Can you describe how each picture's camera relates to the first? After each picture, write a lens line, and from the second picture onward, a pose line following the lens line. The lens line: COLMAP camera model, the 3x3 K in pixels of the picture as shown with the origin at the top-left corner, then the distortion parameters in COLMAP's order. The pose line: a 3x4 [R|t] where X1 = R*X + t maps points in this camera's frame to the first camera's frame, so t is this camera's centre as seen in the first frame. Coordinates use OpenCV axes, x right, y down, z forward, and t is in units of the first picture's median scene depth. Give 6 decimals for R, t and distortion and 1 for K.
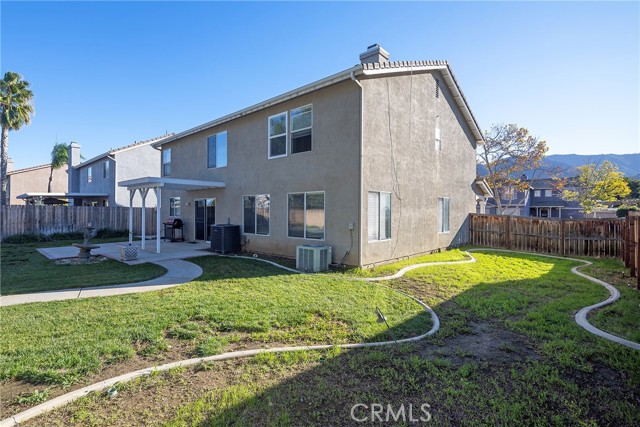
lens RADIAL K [[325.0, 0, 315.8], [0, 325.0, 212.9], [0, 0, 1]] dist [-0.001719, 0.002051]
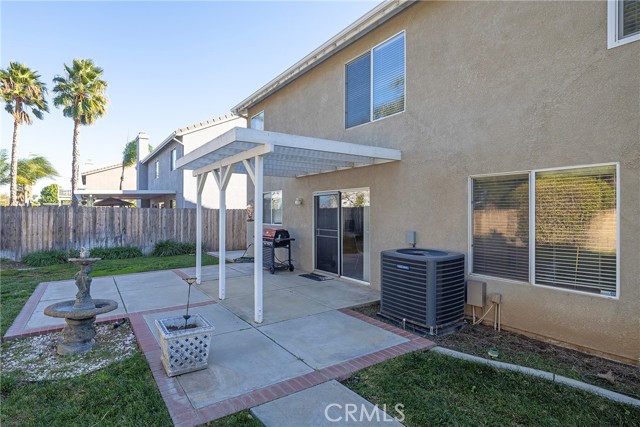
lens RADIAL K [[325.0, 0, 319.6], [0, 325.0, 209.8], [0, 0, 1]] dist [-0.001719, 0.002051]
pose [[0.984196, -0.003539, -0.177048, -0.245779], [0.000989, 0.999894, -0.014493, -0.005806], [0.177081, 0.014088, 0.984095, 0.440978]]
